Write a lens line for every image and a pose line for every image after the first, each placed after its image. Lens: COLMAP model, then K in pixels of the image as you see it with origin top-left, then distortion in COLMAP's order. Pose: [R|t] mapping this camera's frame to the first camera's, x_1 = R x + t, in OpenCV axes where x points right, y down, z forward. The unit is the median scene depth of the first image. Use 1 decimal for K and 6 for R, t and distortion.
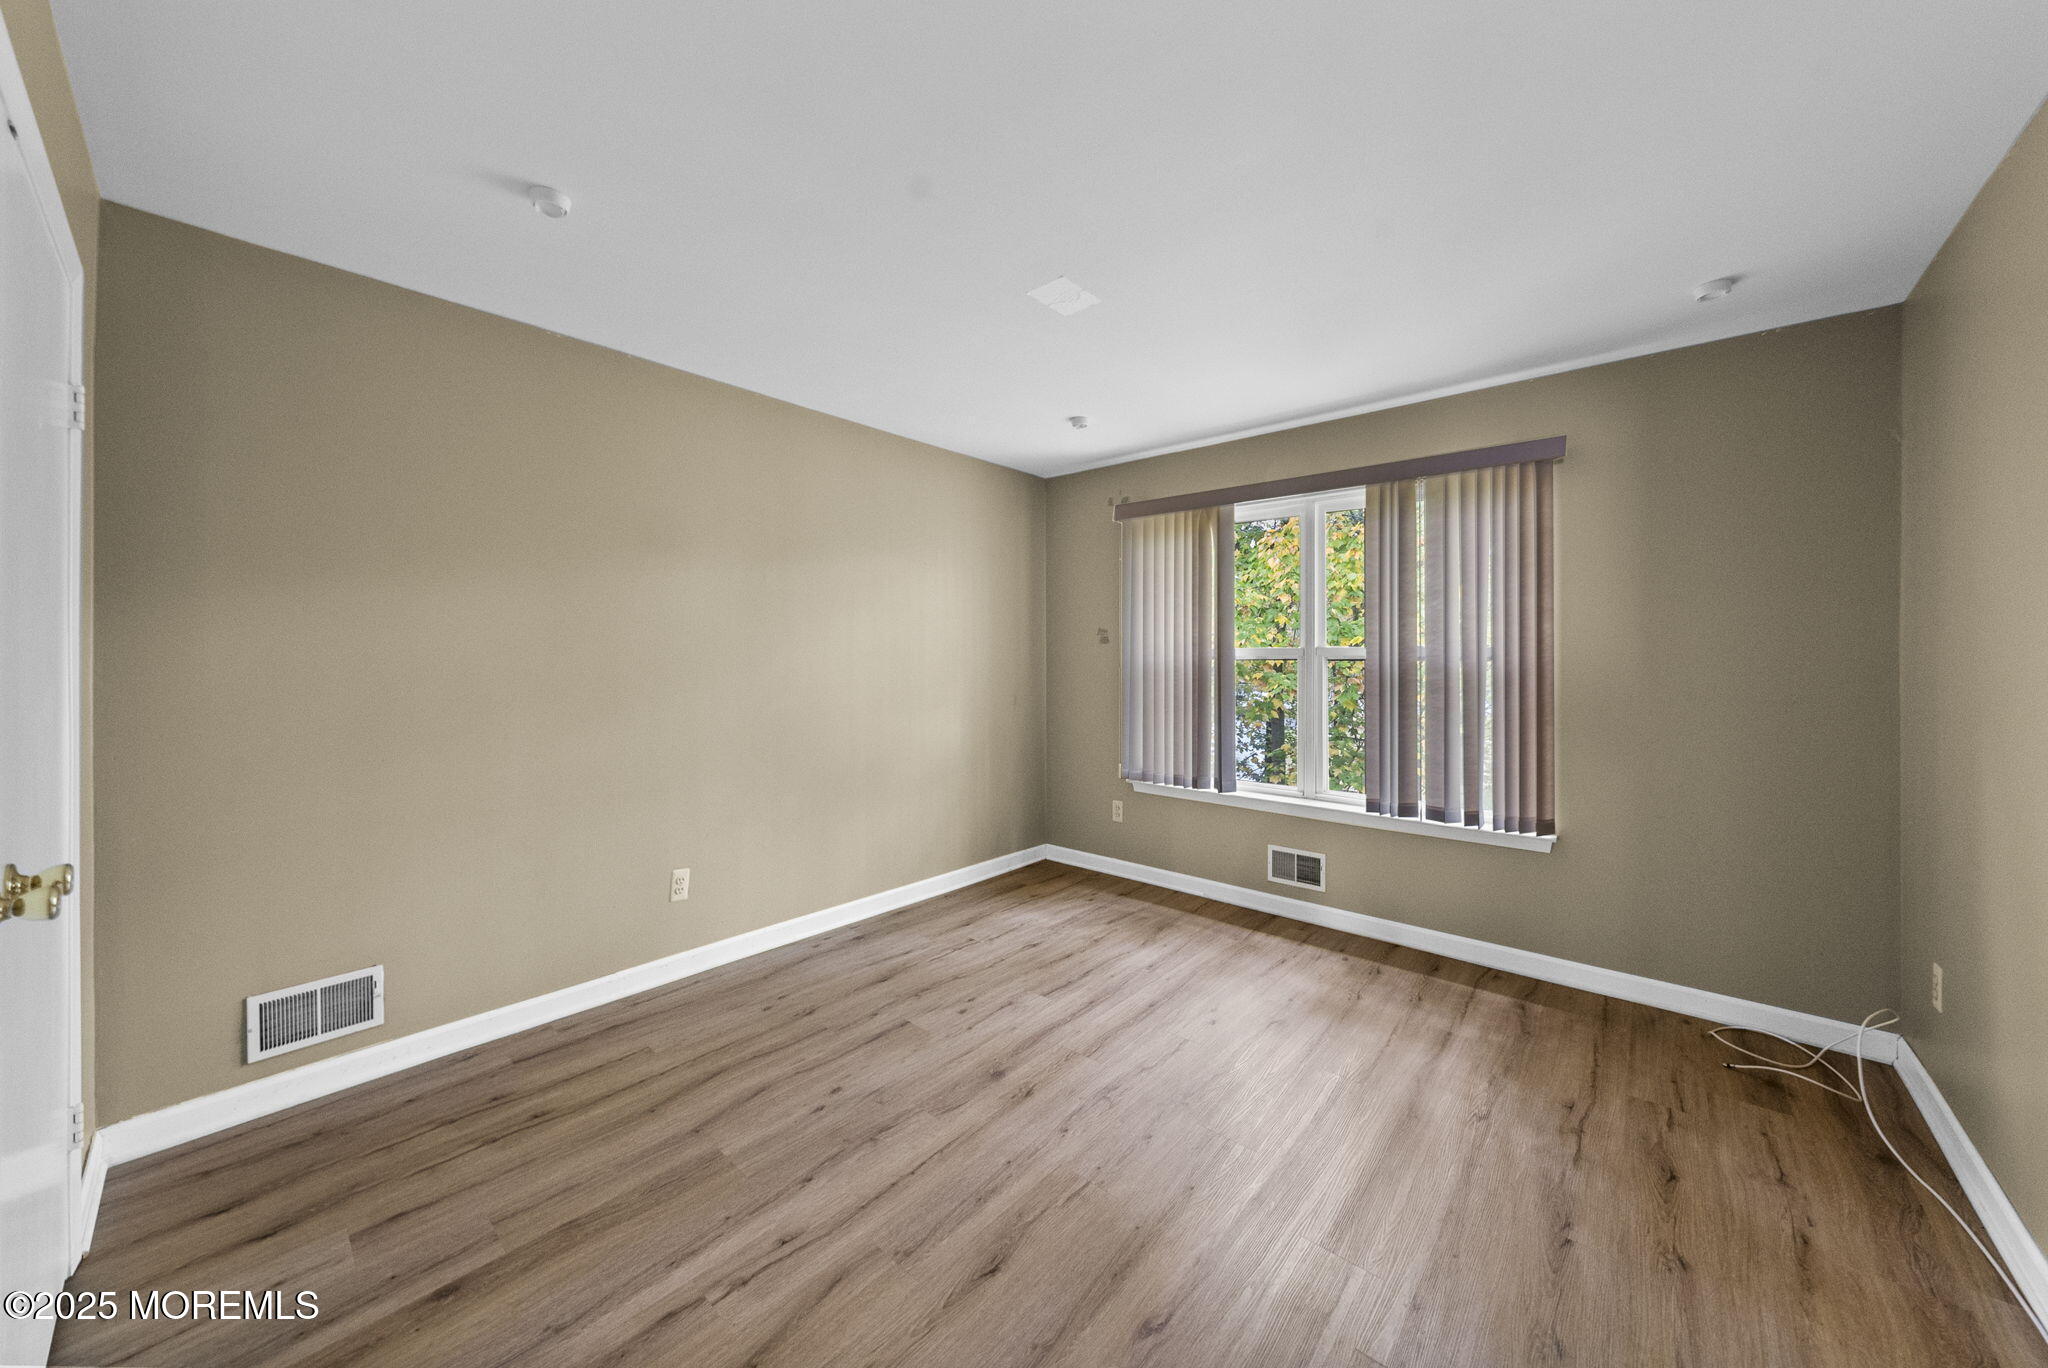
lens RADIAL K [[707.2, 0, 1027.2], [0, 707.2, 662.0], [0, 0, 1]] dist [-0.000095, -0.000017]
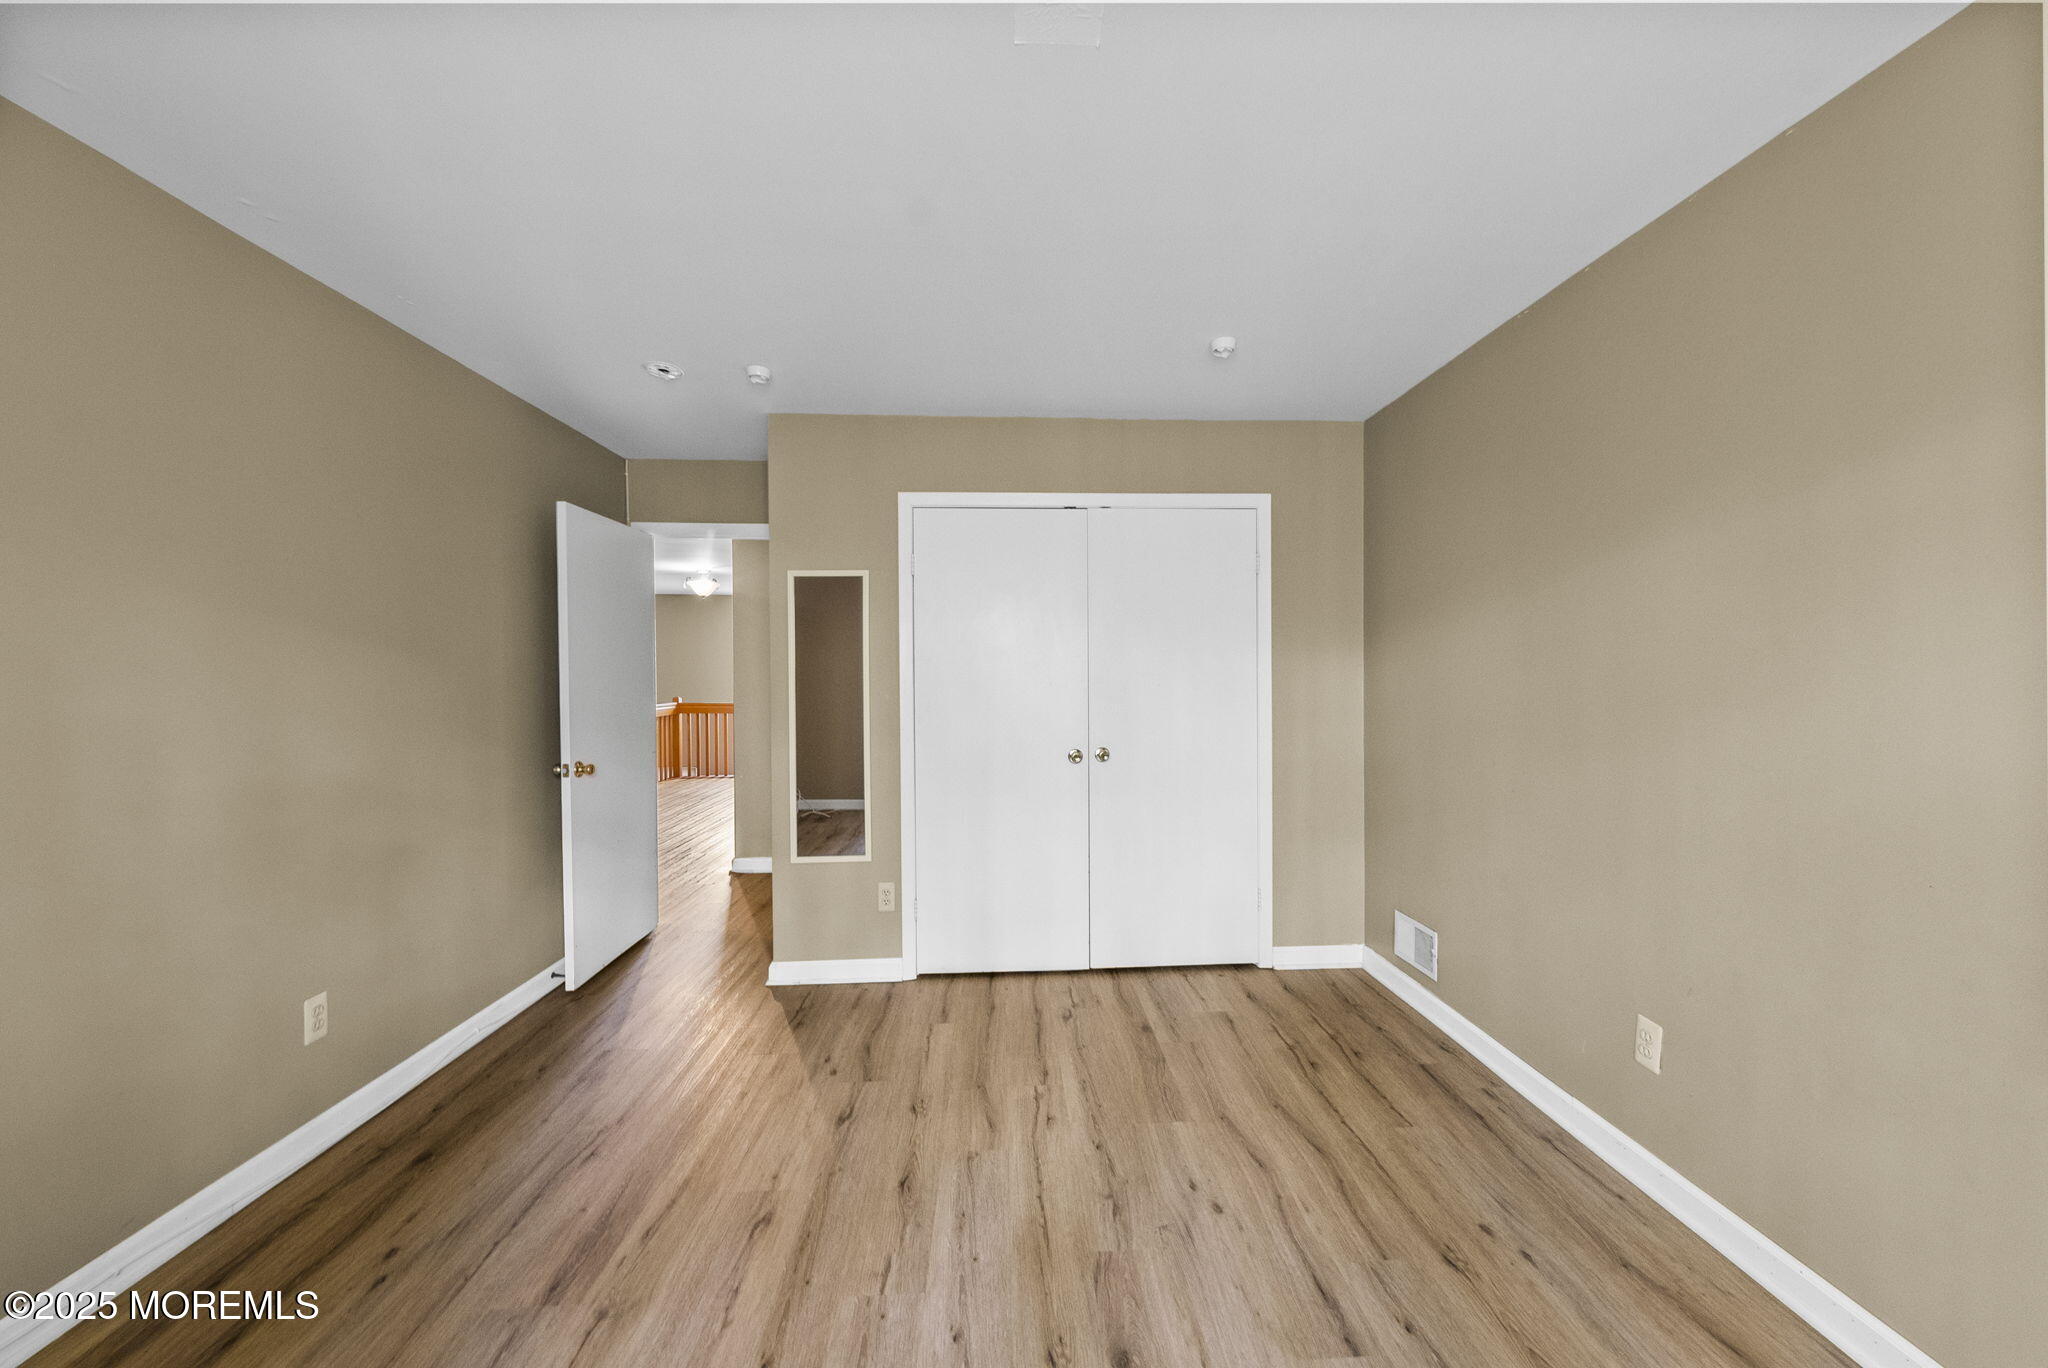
lens RADIAL K [[707.2, 0, 1025.3], [0, 707.2, 683.0], [0, 0, 1]] dist [-0.000095, -0.000017]
pose [[-0.711426, 0.006449, -0.702732, 0.463882], [-0.005258, 0.999881, 0.014498, -0.016002], [0.702742, 0.014009, -0.711307, 1.421296]]
